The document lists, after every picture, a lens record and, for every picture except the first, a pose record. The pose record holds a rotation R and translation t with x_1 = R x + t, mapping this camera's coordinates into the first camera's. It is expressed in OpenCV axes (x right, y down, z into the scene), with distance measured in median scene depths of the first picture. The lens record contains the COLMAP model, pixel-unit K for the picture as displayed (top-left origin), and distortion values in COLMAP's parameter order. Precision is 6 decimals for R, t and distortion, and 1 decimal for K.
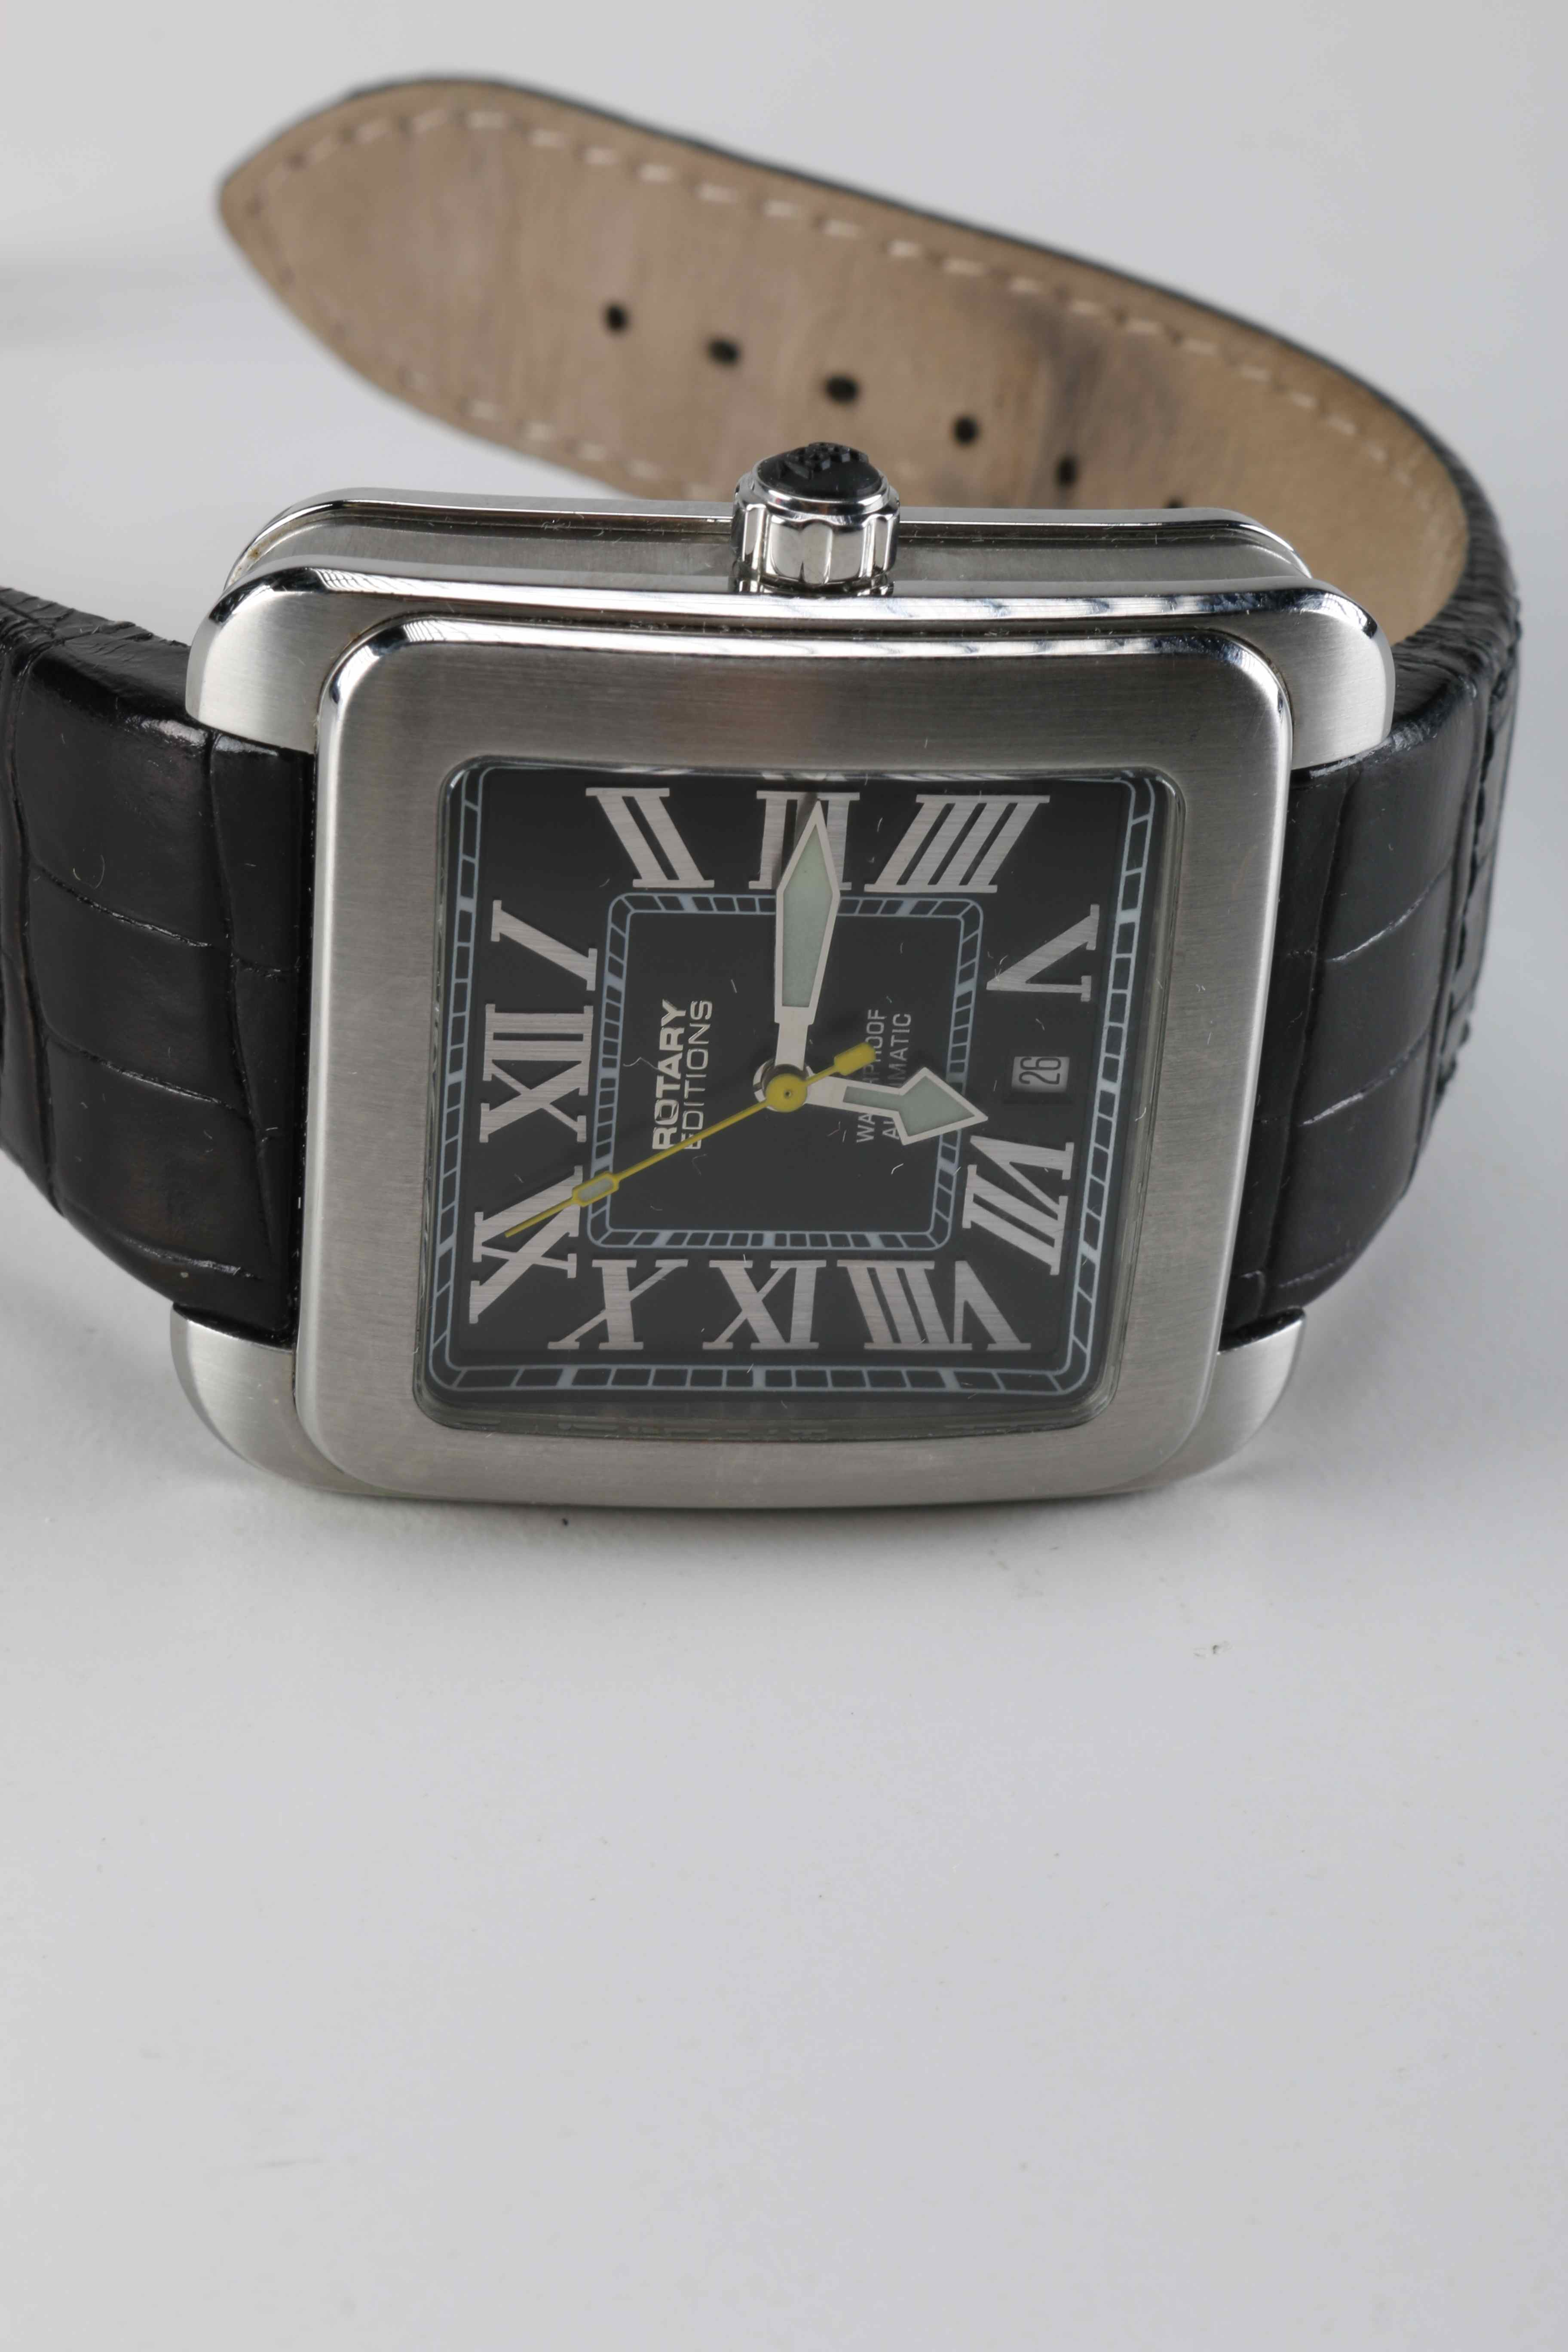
lens RADIAL K [[5647.3, 0, 784.0], [0, 5647.3, 1176.0], [0, 0, 1]] dist [0.029978, -0.169120]
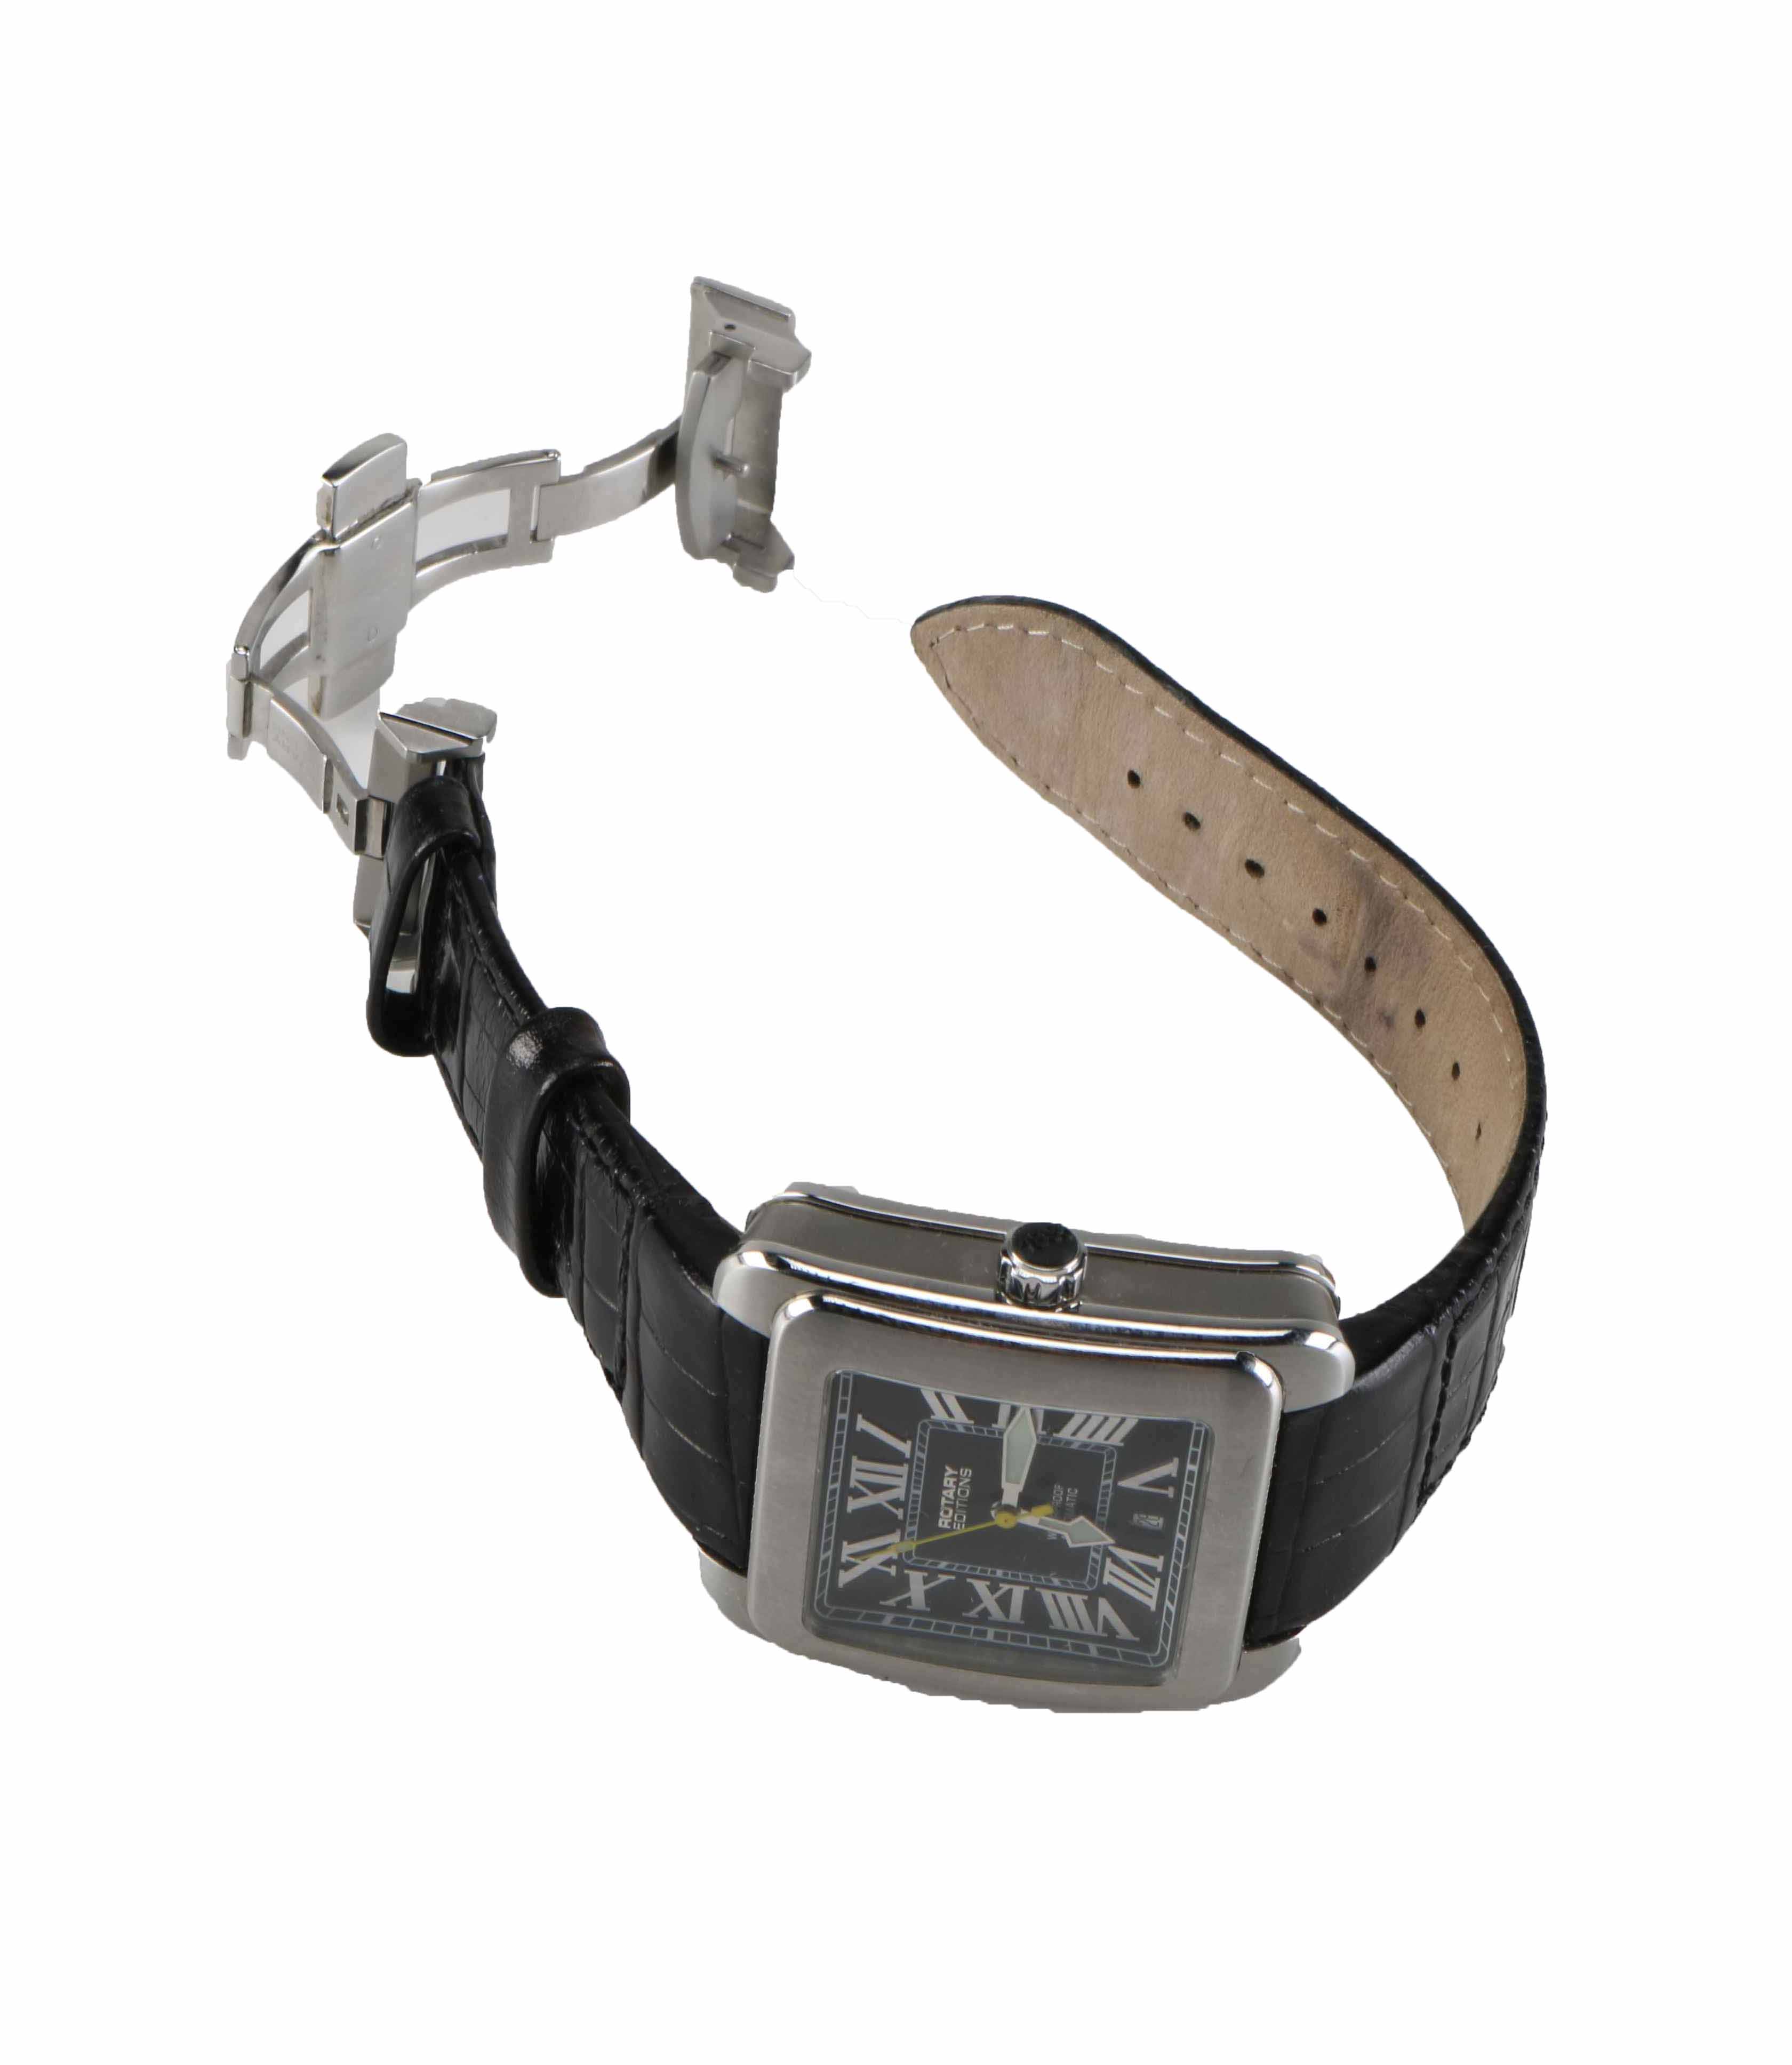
lens RADIAL K [[7104.7, 0, 896.0], [0, 7104.7, 1032.5], [0, 0, 1]] dist [0.101090, 0.460956]
pose [[0.970018, 0.167945, -0.175666, 0.351547], [-0.120657, 0.960236, 0.251771, -0.757818], [0.210965, -0.223027, 0.951711, -1.220542]]
